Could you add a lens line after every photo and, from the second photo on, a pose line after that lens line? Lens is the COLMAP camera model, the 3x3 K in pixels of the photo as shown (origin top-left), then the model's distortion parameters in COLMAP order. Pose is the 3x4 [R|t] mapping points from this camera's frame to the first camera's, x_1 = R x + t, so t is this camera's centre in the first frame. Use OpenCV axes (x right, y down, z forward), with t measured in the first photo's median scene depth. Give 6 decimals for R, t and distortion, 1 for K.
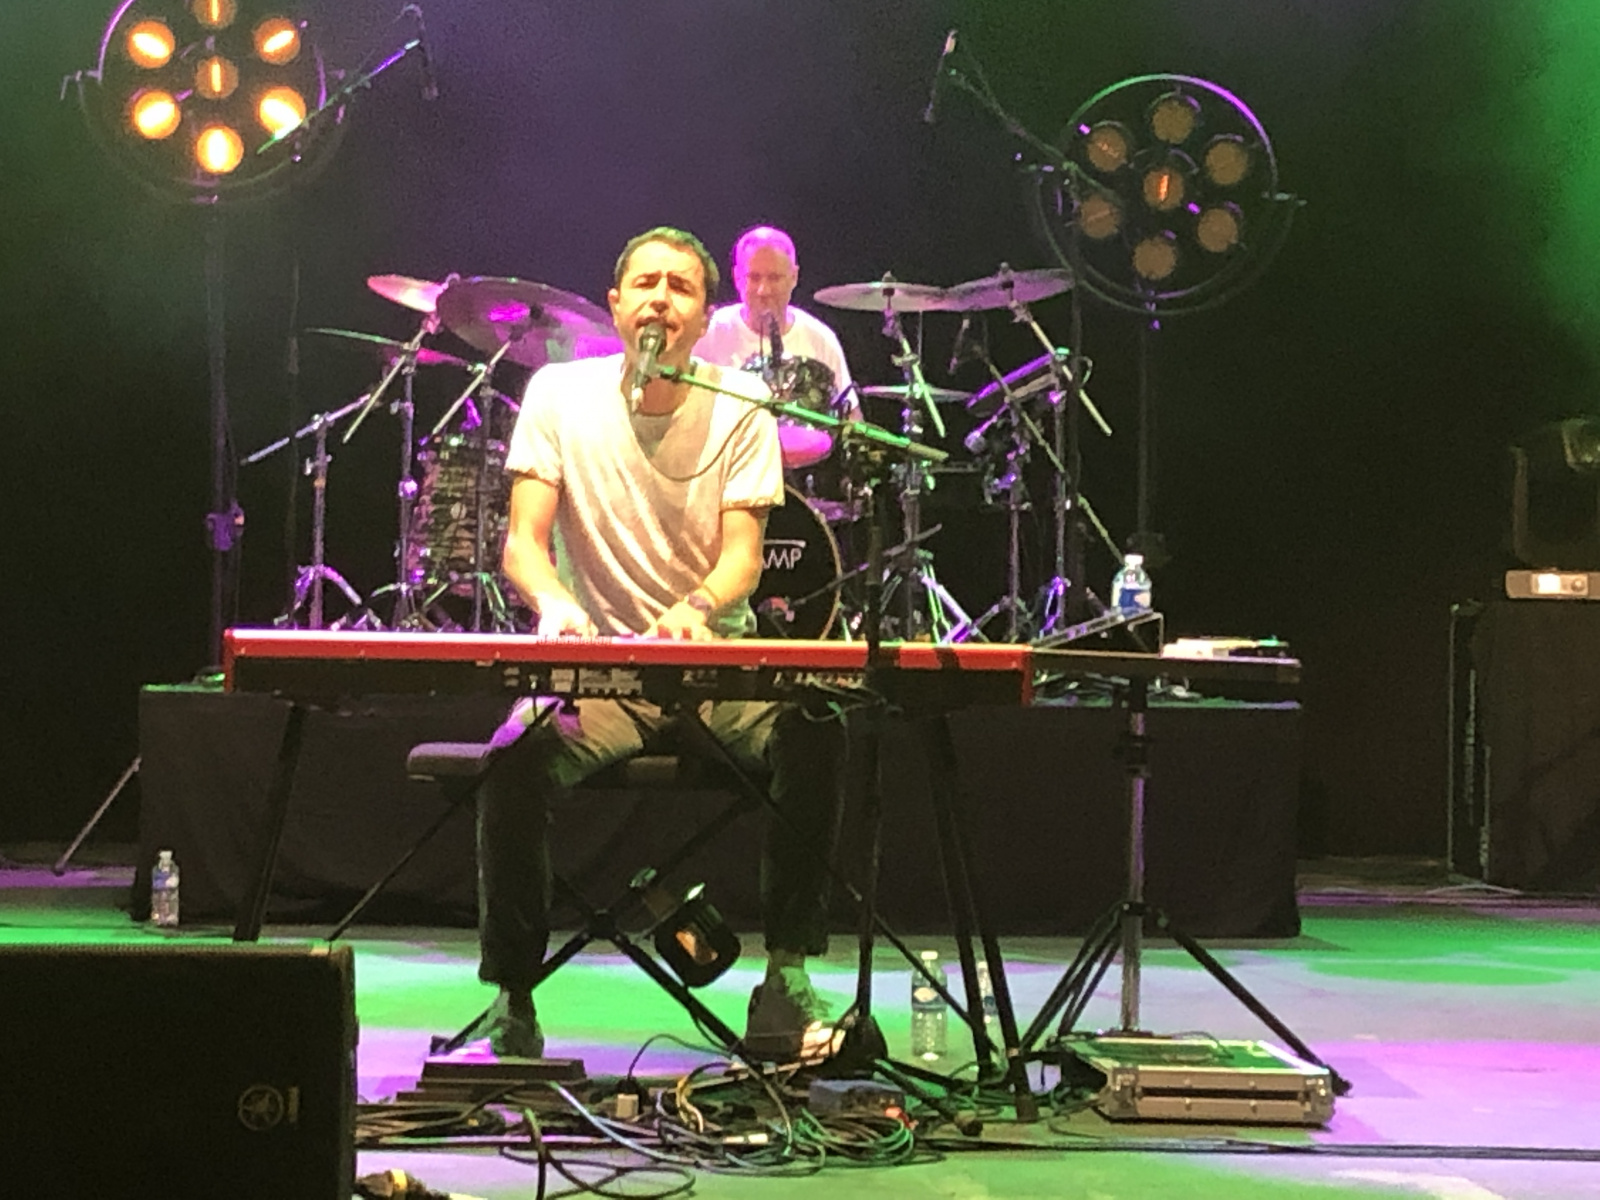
lens RADIAL K [[4706.4, 0, 802.3], [0, 4706.4, 522.7], [0, 0, 1]] dist [0.186550, -0.176258]
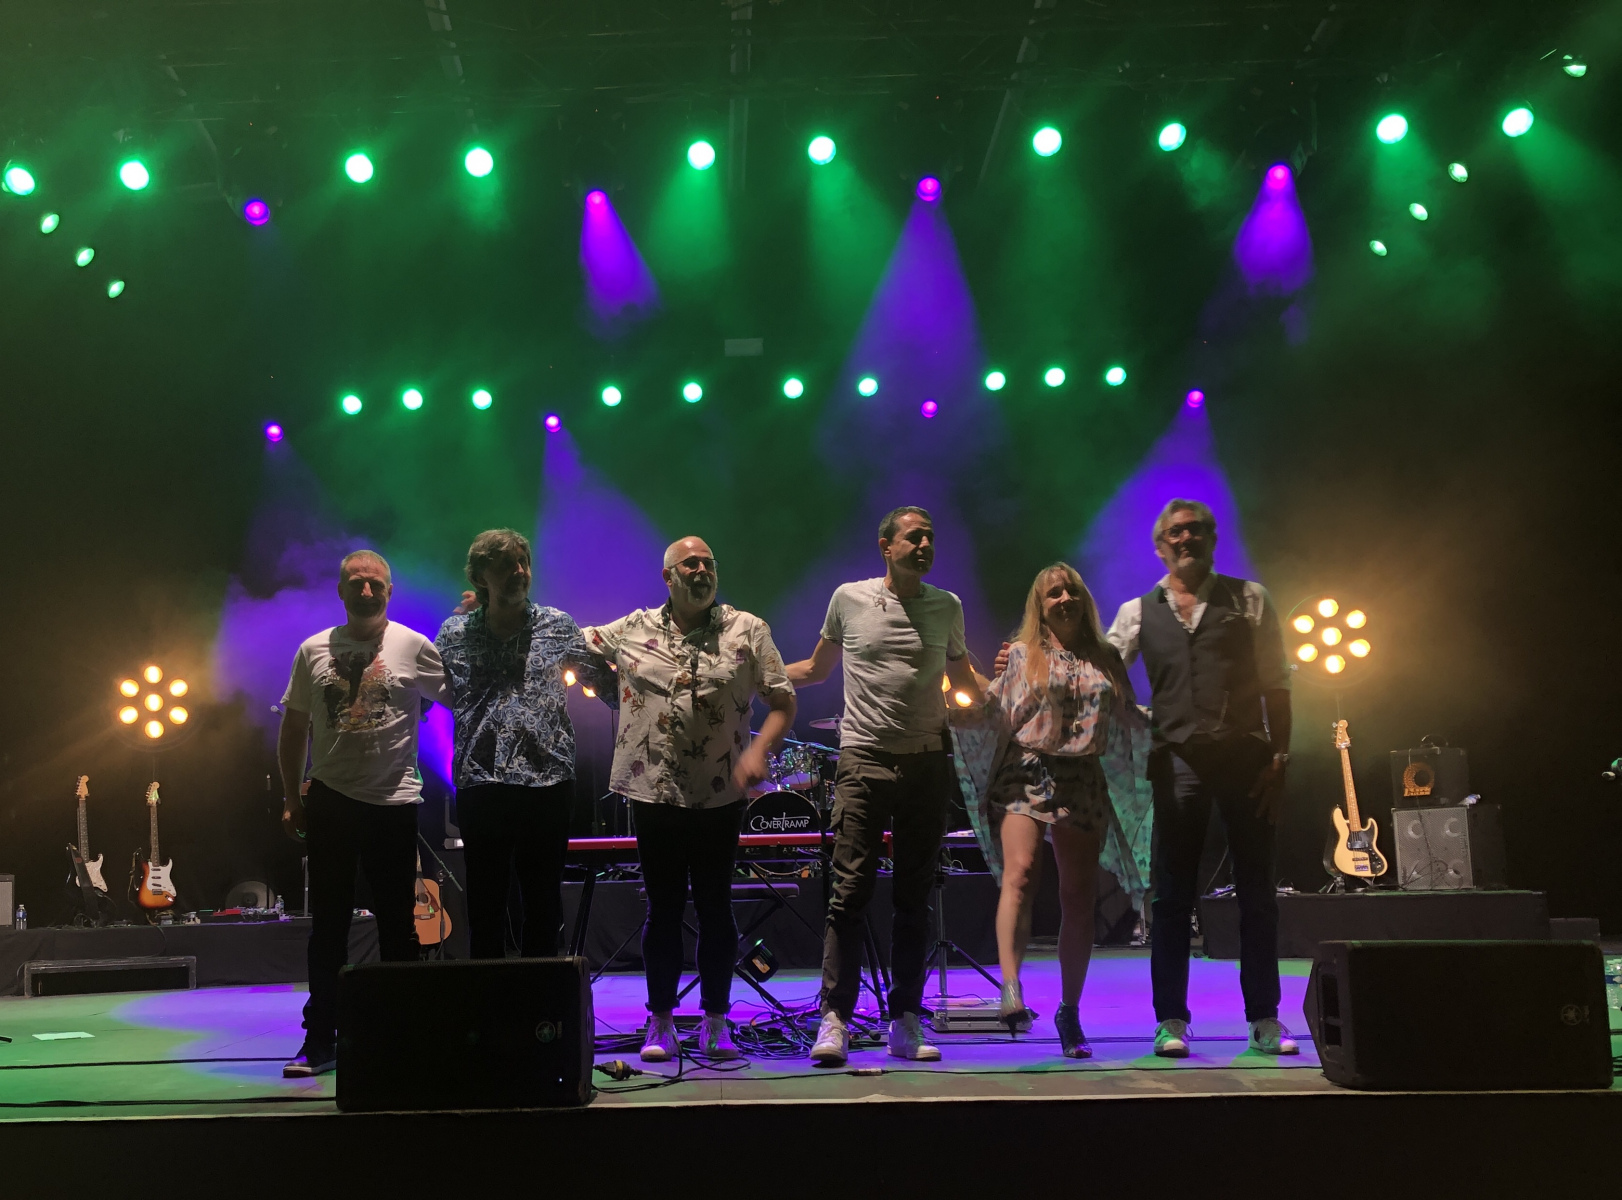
lens RADIAL K [[1536.0, 0, 679.2], [0, 1536.0, 706.8], [0, 0, 1]] dist [0.005767, 0.008616]
pose [[0.993671, -0.055049, -0.097912, 0.020547], [0.045311, 0.994051, -0.099041, 0.033697], [0.102782, 0.093978, 0.990255, 0.201497]]
